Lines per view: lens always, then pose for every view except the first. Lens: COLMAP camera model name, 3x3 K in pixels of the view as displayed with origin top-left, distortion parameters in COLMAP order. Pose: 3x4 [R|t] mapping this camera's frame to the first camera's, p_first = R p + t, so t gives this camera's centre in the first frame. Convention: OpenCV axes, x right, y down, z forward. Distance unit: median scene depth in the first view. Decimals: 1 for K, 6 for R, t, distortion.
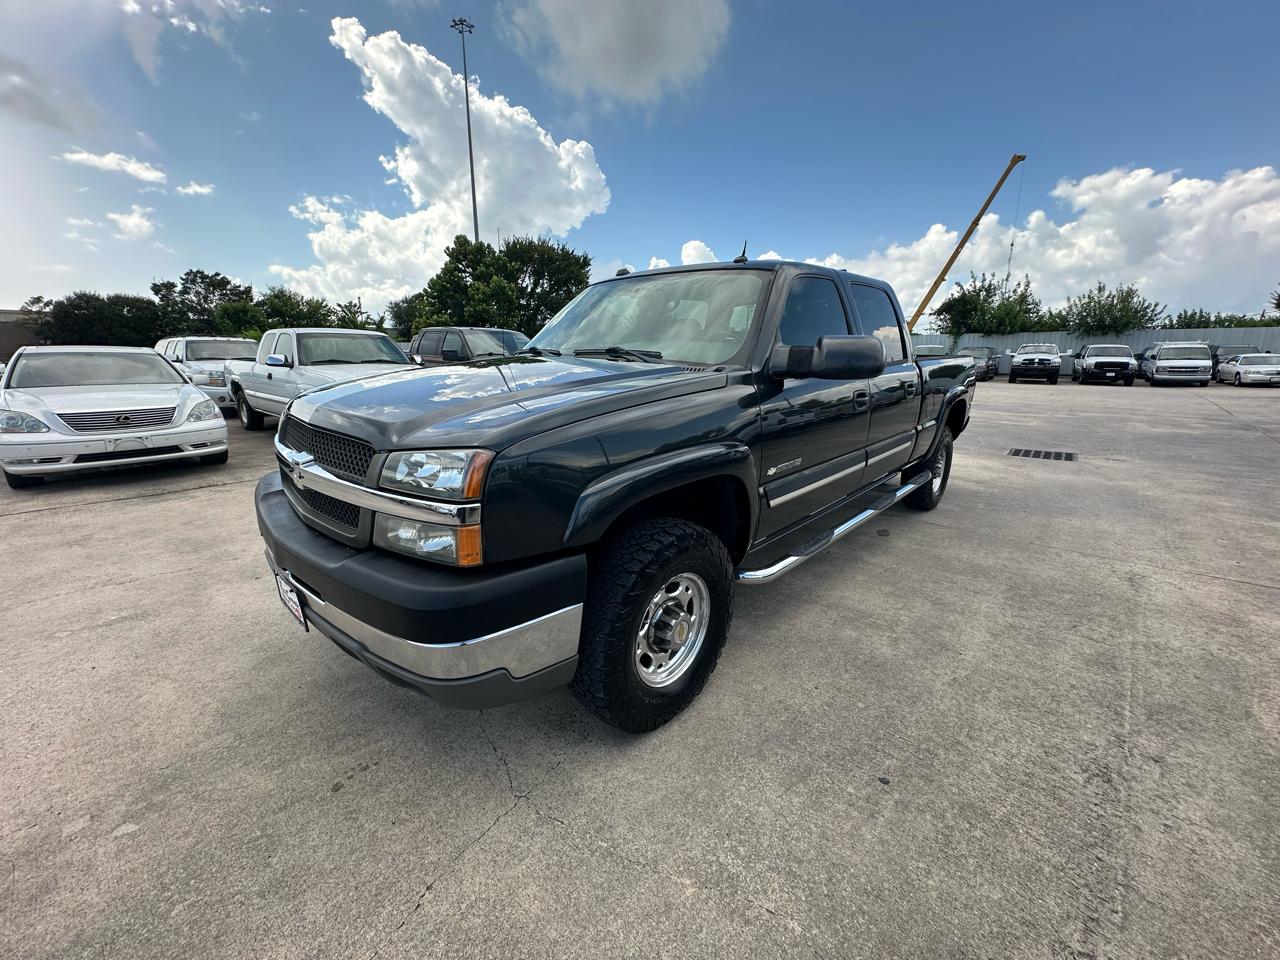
lens RADIAL K [[511.3, 0, 637.2], [0, 511.3, 482.3], [0, 0, 1]] dist [-0.002186, 0.000312]
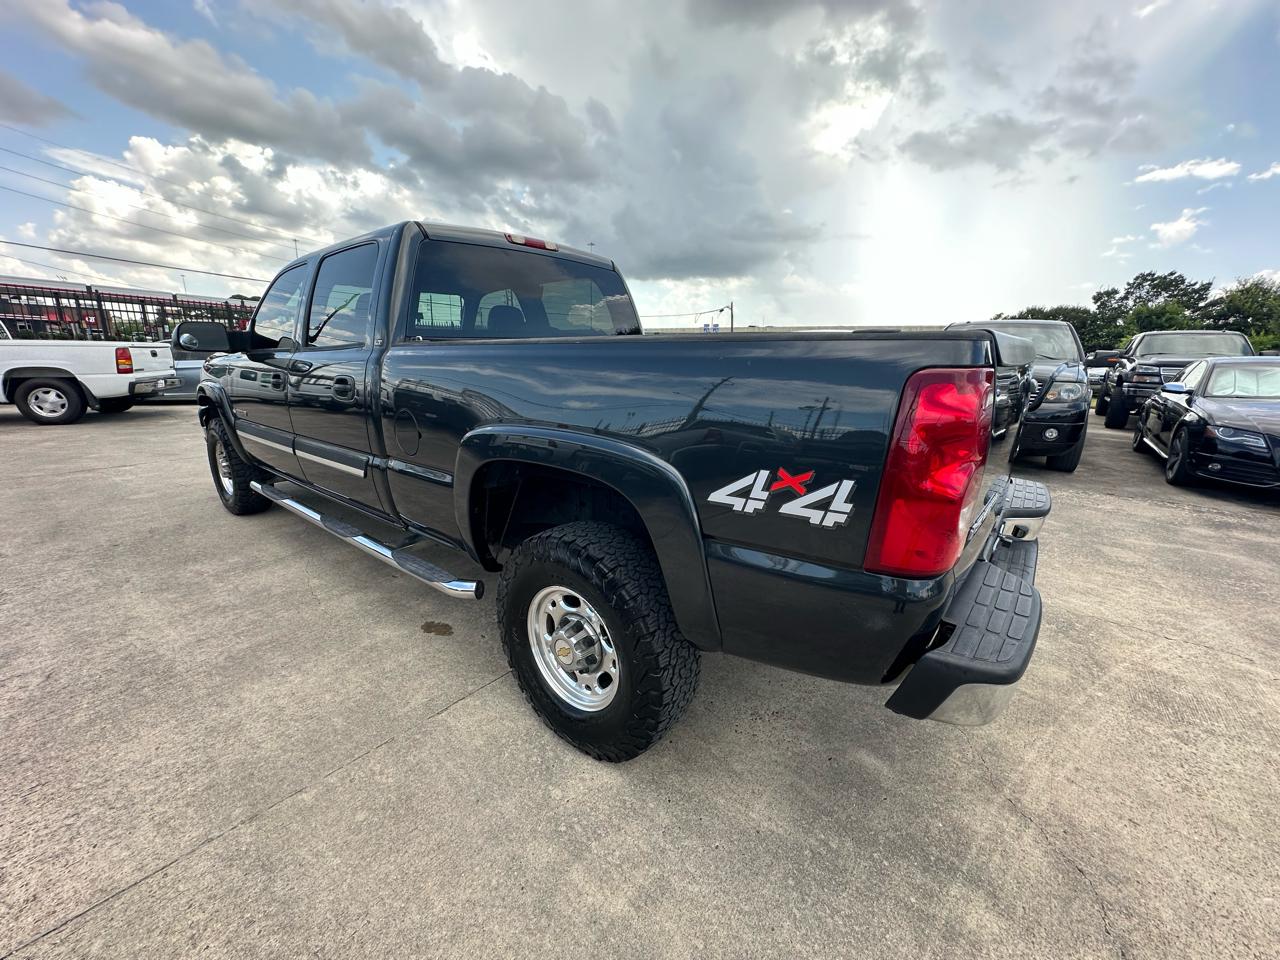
lens RADIAL K [[514.0, 0, 640.0], [0, 514.0, 480.0], [0, 0, 1]] dist [-0.000754, -0.000083]
pose [[0.068274, 0.240115, -0.968341, 1.402092], [-0.260947, 0.941115, 0.214965, -0.352036], [0.962936, 0.238009, 0.126911, 1.484899]]
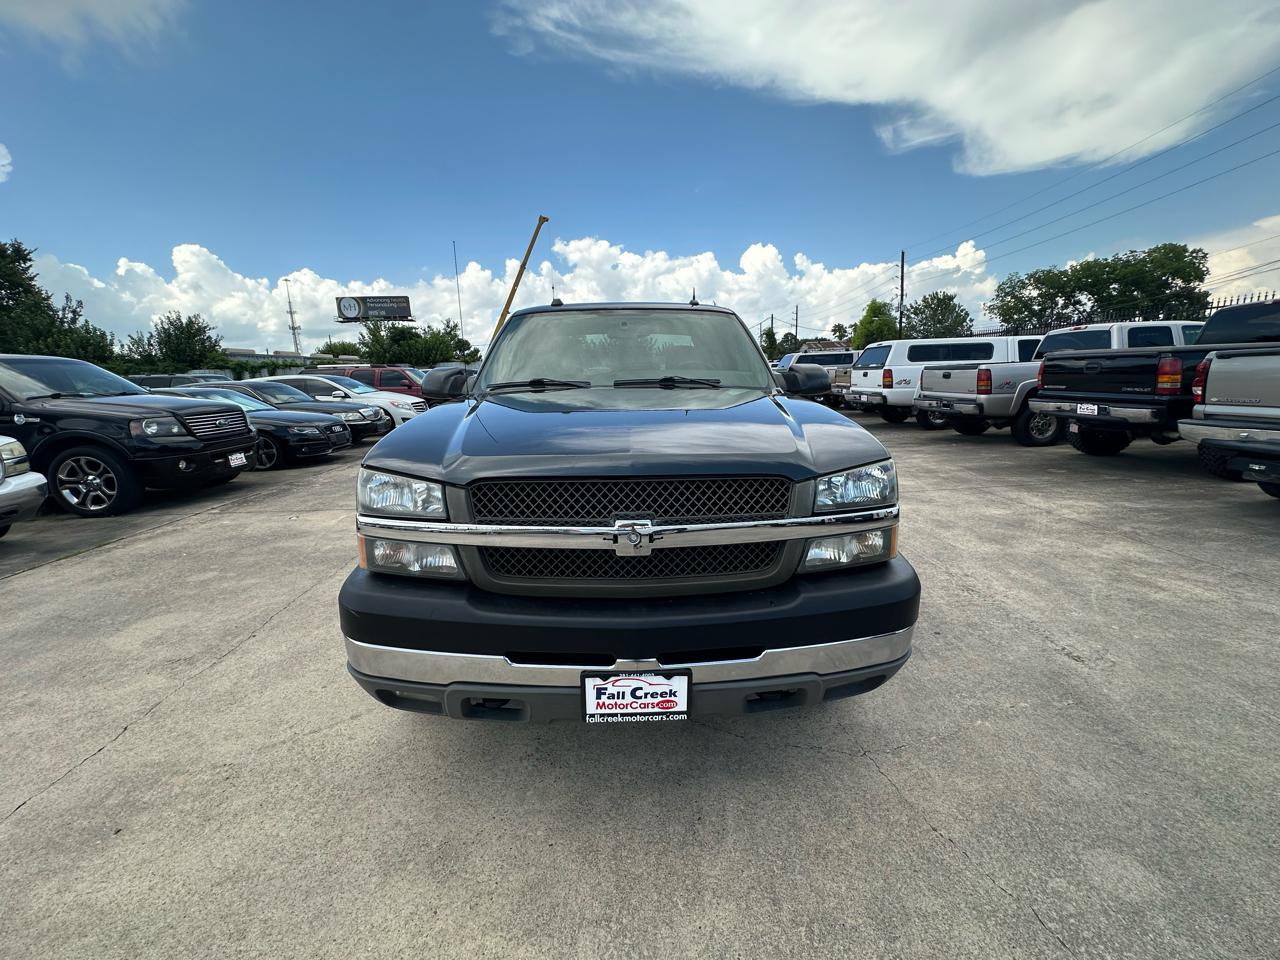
lens RADIAL K [[512.4, 0, 637.4], [0, 512.4, 485.1], [0, 0, 1]] dist [0.001789, 0.000176]
pose [[0.707798, -0.172128, 0.685124, -0.689115], [0.201634, 0.978740, 0.037588, -0.075096], [-0.677028, 0.111539, 0.727456, 0.223965]]
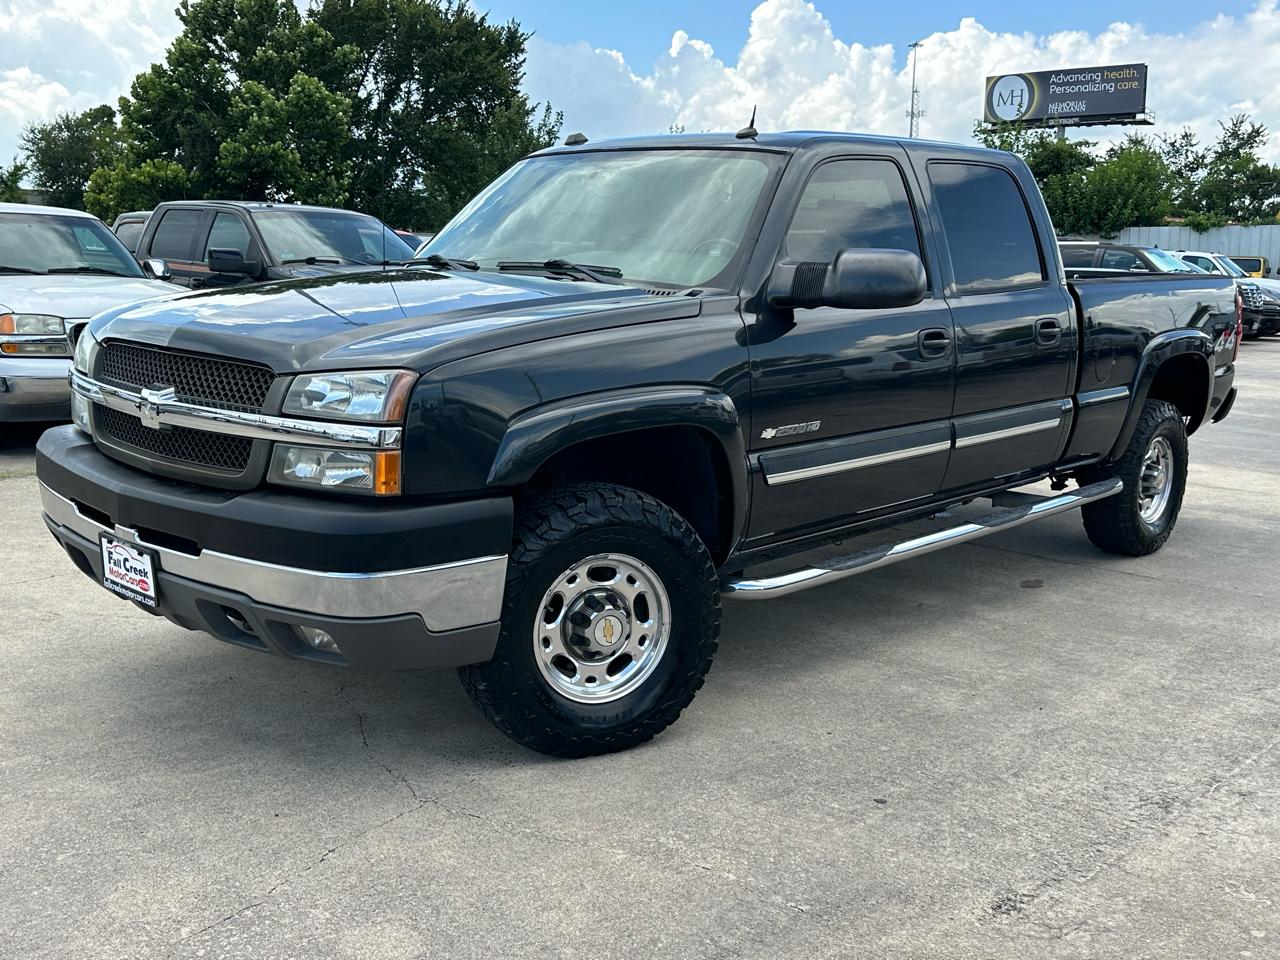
lens RADIAL K [[1284.6, 0, 638.8], [0, 1284.6, 484.9], [0, 0, 1]] dist [0.170423, -0.387449]
pose [[0.999906, 0.013094, 0.004088, 0.050837], [-0.012747, 0.997043, -0.075785, 0.139626], [-0.005068, 0.075726, 0.997116, -0.589260]]
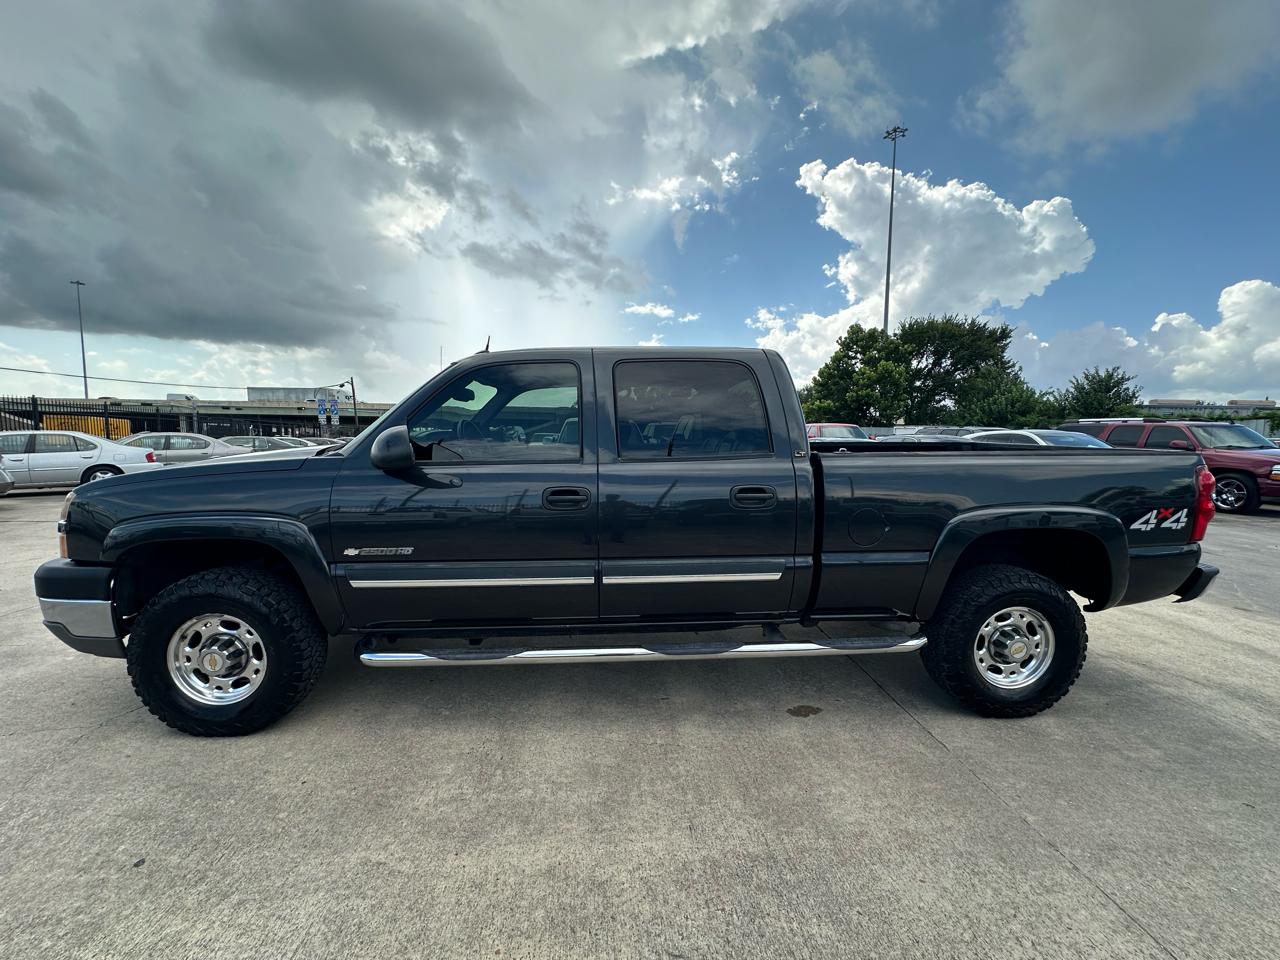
lens RADIAL K [[514.0, 0, 640.0], [0, 514.0, 480.0], [0, 0, 1]] dist [-0.000754, -0.000083]
pose [[0.726566, 0.067004, -0.683822, 1.012395], [-0.177218, 0.979835, -0.092287, -0.124588], [0.663849, 0.188238, 0.723789, 0.436080]]
